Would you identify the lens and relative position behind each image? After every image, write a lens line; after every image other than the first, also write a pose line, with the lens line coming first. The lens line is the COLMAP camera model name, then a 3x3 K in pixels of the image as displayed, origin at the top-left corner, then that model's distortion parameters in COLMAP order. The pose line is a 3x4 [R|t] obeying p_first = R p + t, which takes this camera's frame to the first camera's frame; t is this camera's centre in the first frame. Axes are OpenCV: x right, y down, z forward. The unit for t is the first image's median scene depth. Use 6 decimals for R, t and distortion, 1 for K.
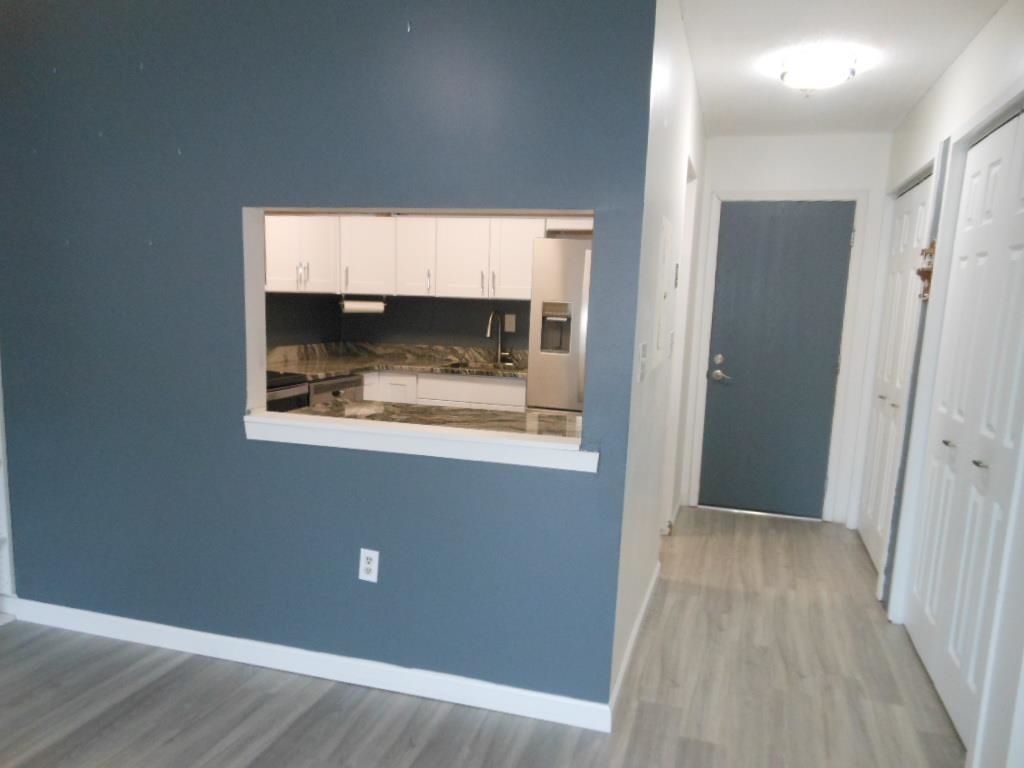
lens RADIAL K [[765.2, 0, 518.9], [0, 765.2, 405.9], [0, 0, 1]] dist [0.009536, 0.031787]
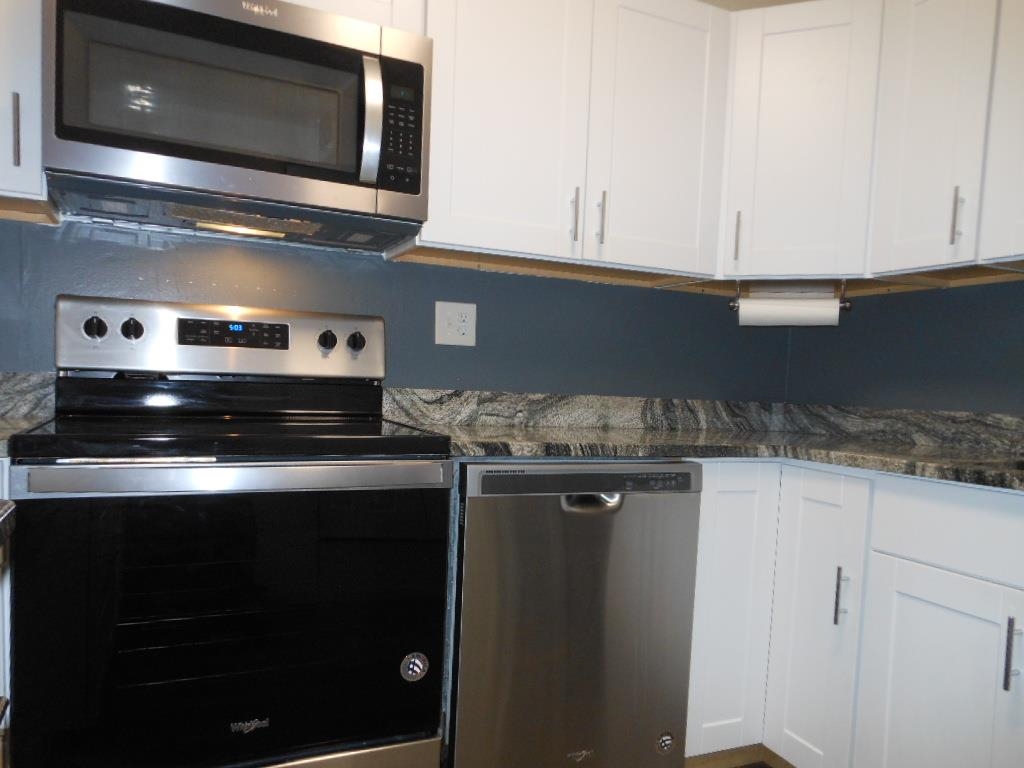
lens RADIAL K [[765.2, 0, 526.3], [0, 765.2, 420.2], [0, 0, 1]] dist [0.009536, 0.031787]
pose [[0.676399, 0.033544, -0.735771, 0.013068], [-0.126558, 0.989398, -0.071238, -0.022806], [0.725581, 0.141303, 0.673473, 0.651716]]
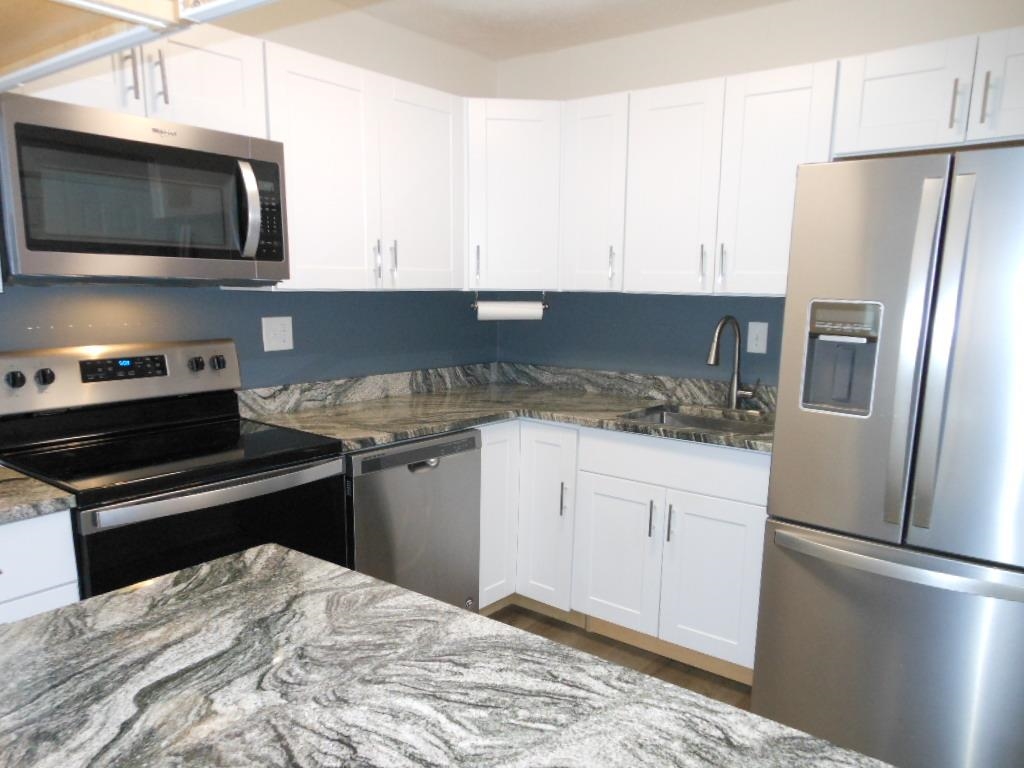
lens RADIAL K [[765.2, 0, 528.7], [0, 765.2, 415.3], [0, 0, 1]] dist [0.009536, 0.031787]
pose [[0.937880, 0.041190, -0.344506, 0.029647], [-0.034161, 0.999066, 0.026453, -0.065052], [0.345274, -0.013041, 0.938411, 0.444850]]
